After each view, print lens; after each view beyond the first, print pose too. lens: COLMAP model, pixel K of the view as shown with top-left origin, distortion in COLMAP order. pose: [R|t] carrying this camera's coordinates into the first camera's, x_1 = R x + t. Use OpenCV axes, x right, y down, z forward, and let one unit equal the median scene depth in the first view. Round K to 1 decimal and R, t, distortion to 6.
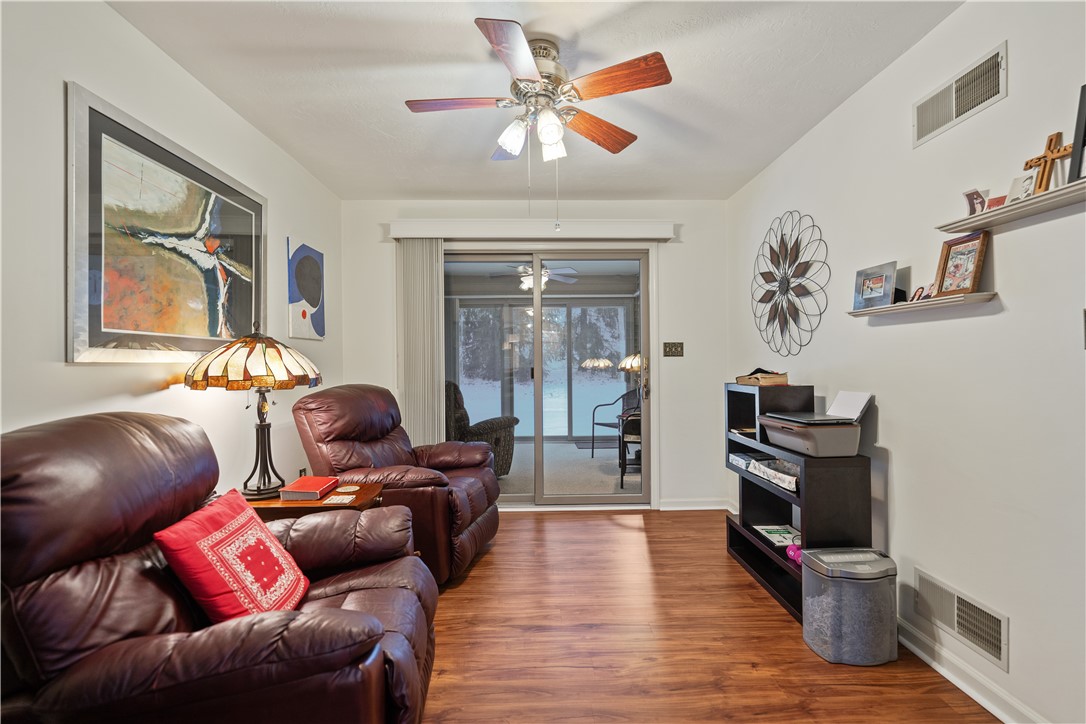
lens RADIAL K [[489.2, 0, 544.7], [0, 489.2, 362.2], [0, 0, 1]] dist [0.003861, -0.001611]
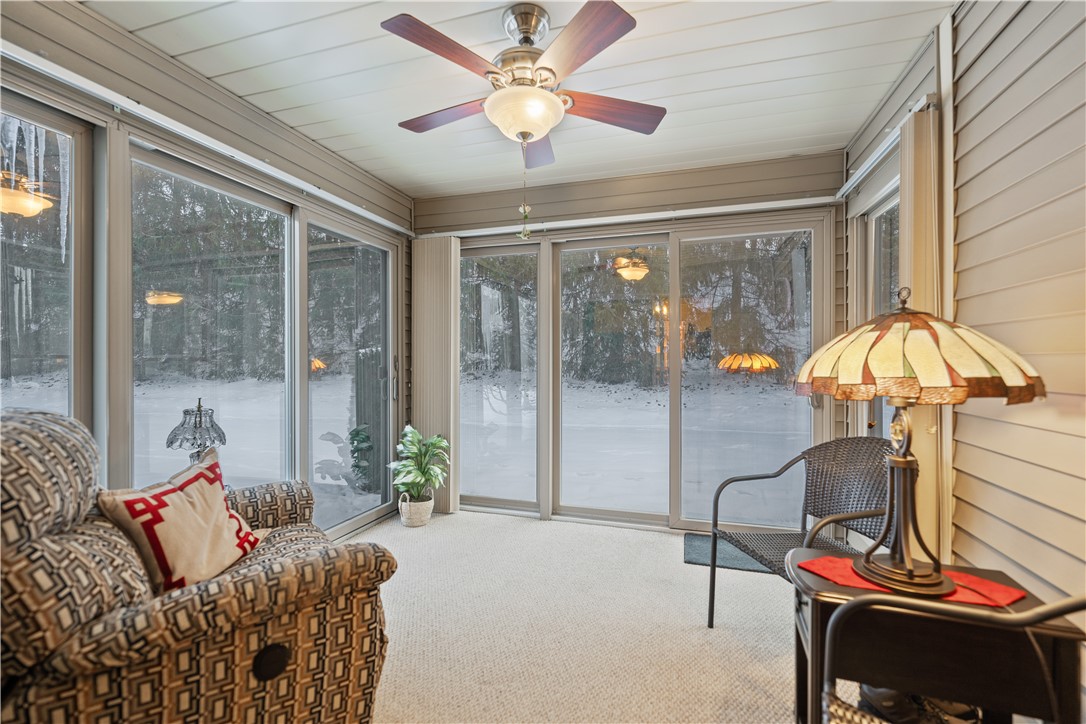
lens RADIAL K [[470.9, 0, 549.3], [0, 470.9, 362.5], [0, 0, 1]] dist [0.003863, -0.000191]
pose [[0.950494, 0.011310, -0.310537, 0.130880], [-0.010148, 0.999934, 0.005358, 0.004250], [0.310577, -0.001941, 0.950546, 0.927226]]
